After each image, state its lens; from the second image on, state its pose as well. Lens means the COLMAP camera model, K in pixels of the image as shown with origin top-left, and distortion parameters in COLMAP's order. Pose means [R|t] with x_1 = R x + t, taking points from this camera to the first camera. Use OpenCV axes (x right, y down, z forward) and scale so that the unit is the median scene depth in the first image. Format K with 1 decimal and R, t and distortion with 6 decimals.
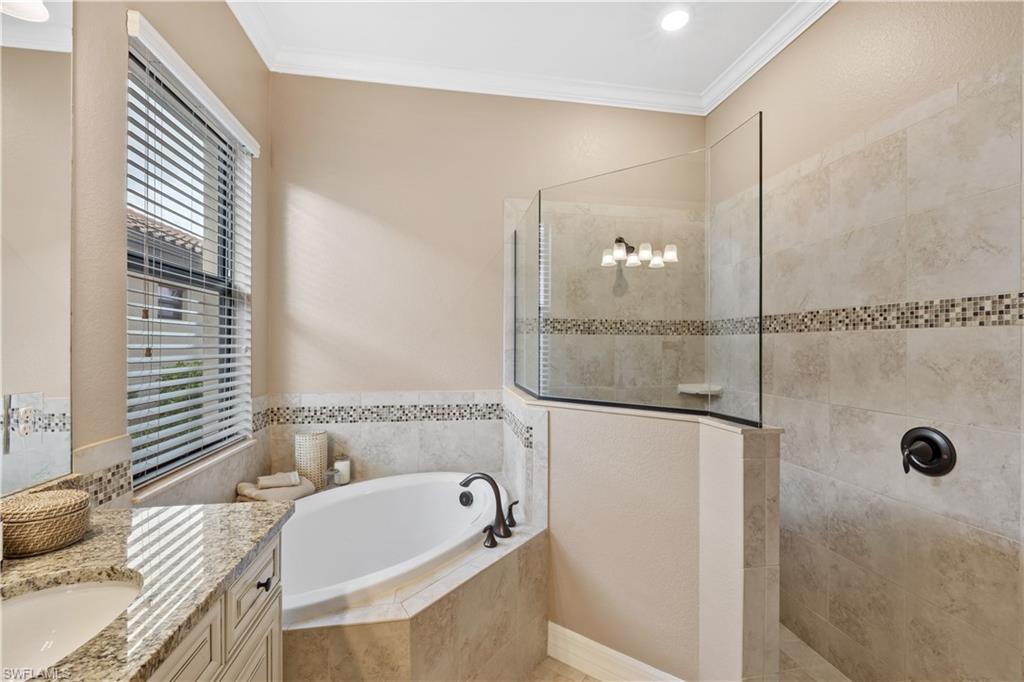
lens RADIAL K [[433.0, 0, 516.7], [0, 433.0, 344.5], [0, 0, 1]] dist [-0.000983, 0.000745]
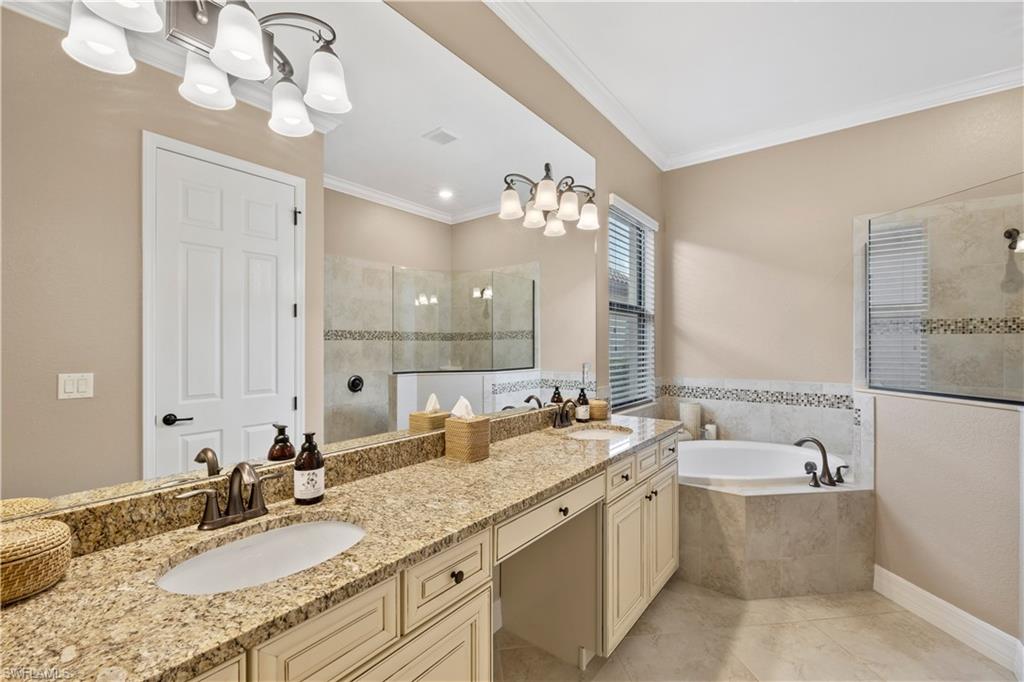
lens RADIAL K [[433.0, 0, 516.1], [0, 433.0, 344.6], [0, 0, 1]] dist [-0.000983, 0.000745]
pose [[0.683746, -0.003606, -0.729711, 0.231895], [0.003598, 0.999992, -0.001570, -0.000836], [0.729711, -0.001552, 0.683753, -0.514869]]
